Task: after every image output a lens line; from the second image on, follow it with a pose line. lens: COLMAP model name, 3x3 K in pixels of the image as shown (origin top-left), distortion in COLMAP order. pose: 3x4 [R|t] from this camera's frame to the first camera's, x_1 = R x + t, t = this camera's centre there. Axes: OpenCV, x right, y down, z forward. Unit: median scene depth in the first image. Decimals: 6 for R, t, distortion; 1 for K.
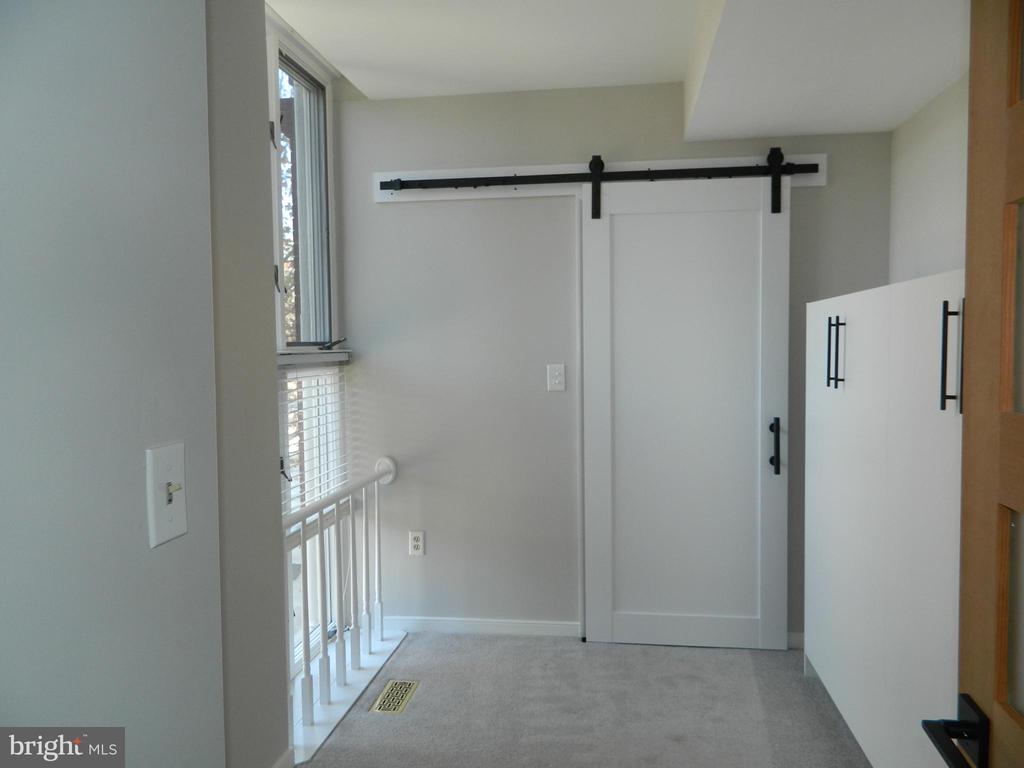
lens RADIAL K [[772.0, 0, 508.6], [0, 772.0, 382.9], [0, 0, 1]] dist [-0.007566, -0.000396]
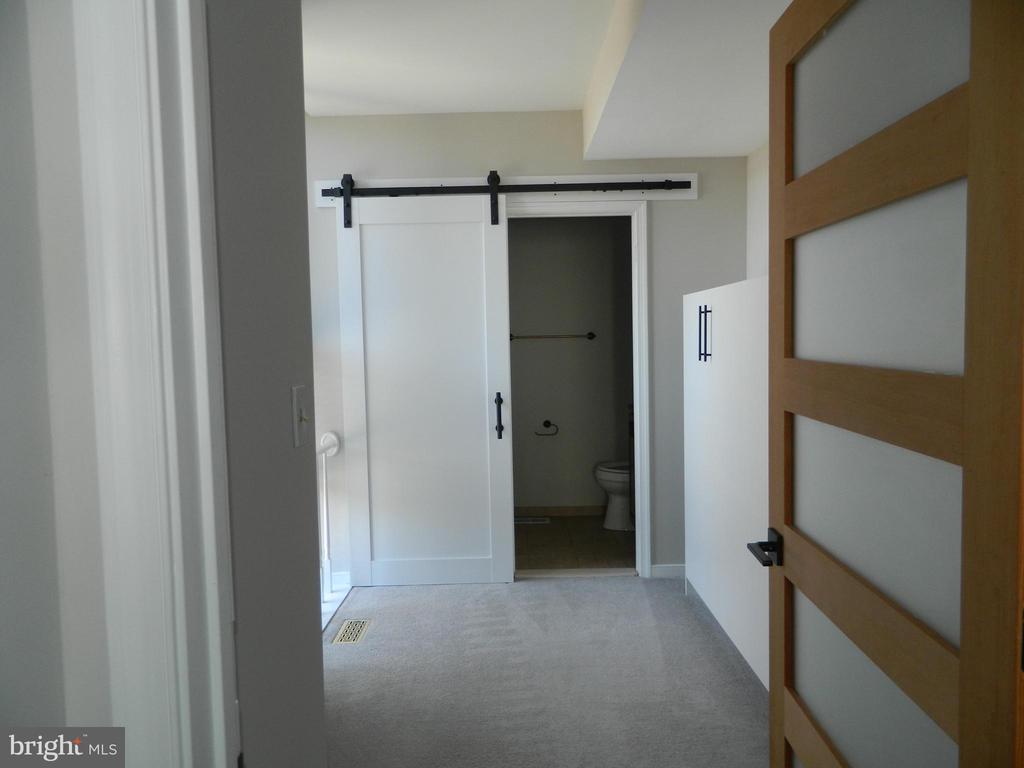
lens RADIAL K [[772.0, 0, 514.4], [0, 772.0, 386.9], [0, 0, 1]] dist [-0.007566, -0.000396]
pose [[0.989150, -0.020137, 0.145525, -0.065986], [0.018354, 0.999739, 0.013582, 0.022579], [-0.145761, -0.010764, 0.989261, -0.192368]]
